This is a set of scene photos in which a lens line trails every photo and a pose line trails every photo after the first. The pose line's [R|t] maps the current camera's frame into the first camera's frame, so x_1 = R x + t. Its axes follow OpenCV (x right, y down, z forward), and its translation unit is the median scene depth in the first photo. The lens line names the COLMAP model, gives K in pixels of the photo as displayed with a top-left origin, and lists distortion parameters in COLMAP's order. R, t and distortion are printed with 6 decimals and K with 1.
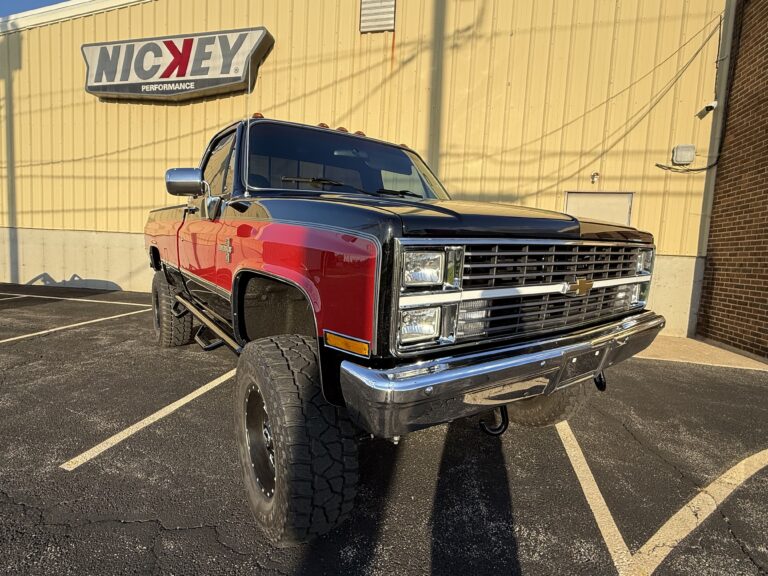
lens RADIAL K [[398.6, 0, 383.3], [0, 398.6, 290.3], [0, 0, 1]] dist [-0.000293, -0.000369]
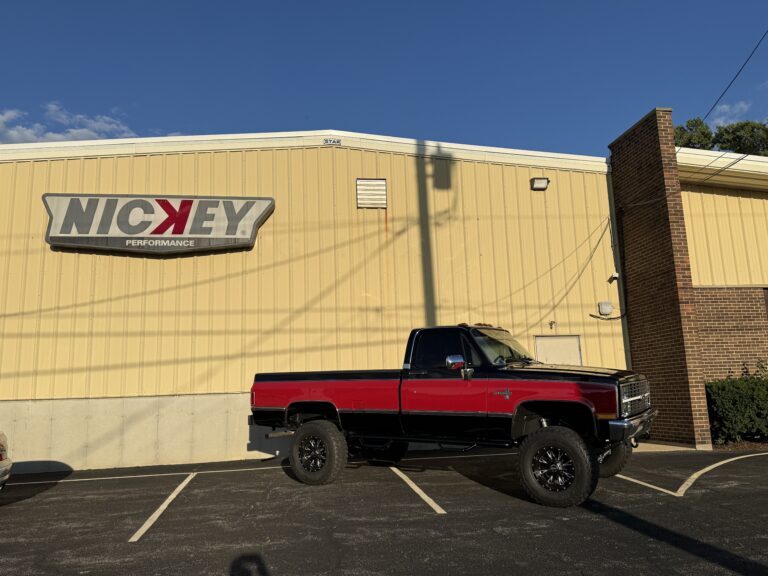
lens RADIAL K [[628.7, 0, 380.7], [0, 628.7, 288.5], [0, 0, 1]] dist [0.083590, -0.101212]
pose [[0.924537, -0.014862, 0.380802, -0.717424], [0.111602, 0.965991, -0.233252, 0.023508], [-0.364385, 0.258149, 0.894753, -0.632435]]
